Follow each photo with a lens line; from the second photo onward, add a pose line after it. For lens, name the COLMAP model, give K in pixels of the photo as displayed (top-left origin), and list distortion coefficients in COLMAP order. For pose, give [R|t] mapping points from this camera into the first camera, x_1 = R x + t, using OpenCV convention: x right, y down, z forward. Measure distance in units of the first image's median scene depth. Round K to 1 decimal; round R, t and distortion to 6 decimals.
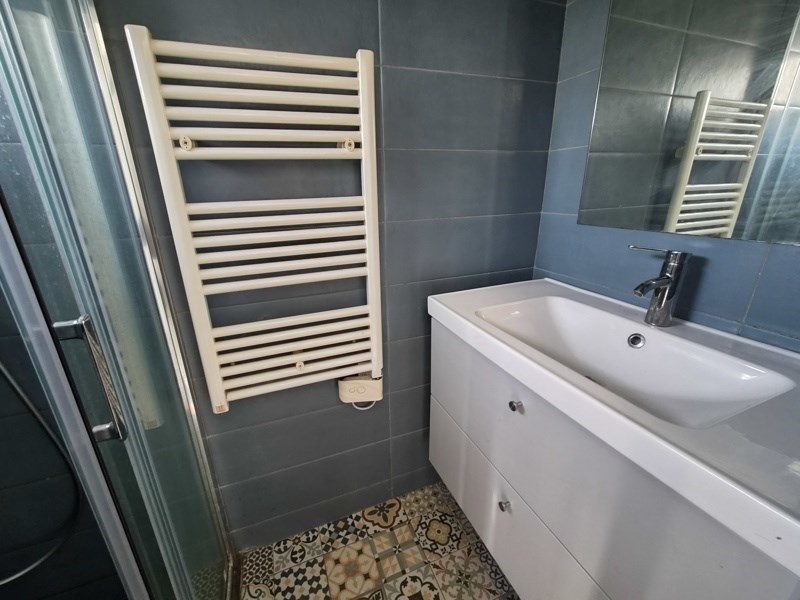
lens RADIAL K [[324.0, 0, 394.1], [0, 324.0, 297.7], [0, 0, 1]] dist [0.001632, -0.000221]
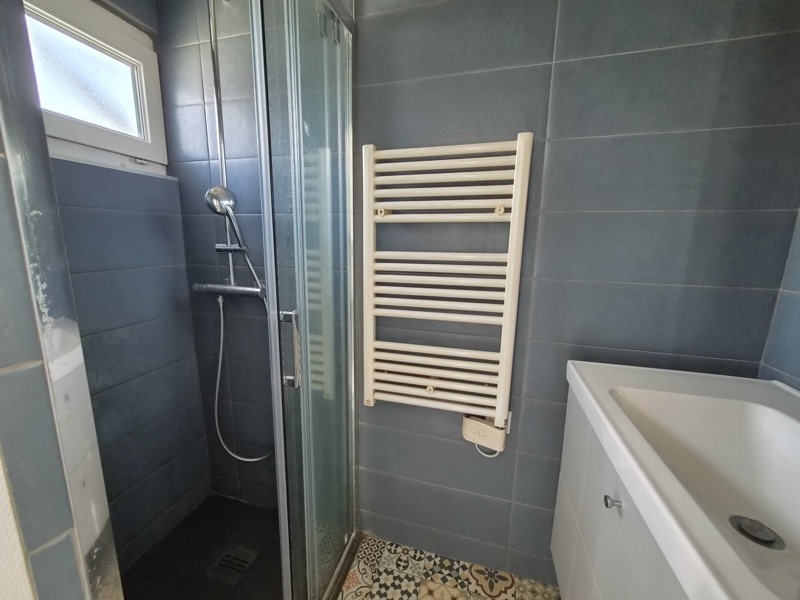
lens RADIAL K [[324.0, 0, 400.4], [0, 324.0, 300.8], [0, 0, 1]] dist [0.001632, -0.000221]
pose [[0.807545, 0.150839, -0.570191, 0.223505], [-0.221773, 0.973456, -0.056573, -0.011111], [0.546523, 0.172138, 0.819562, -0.066160]]
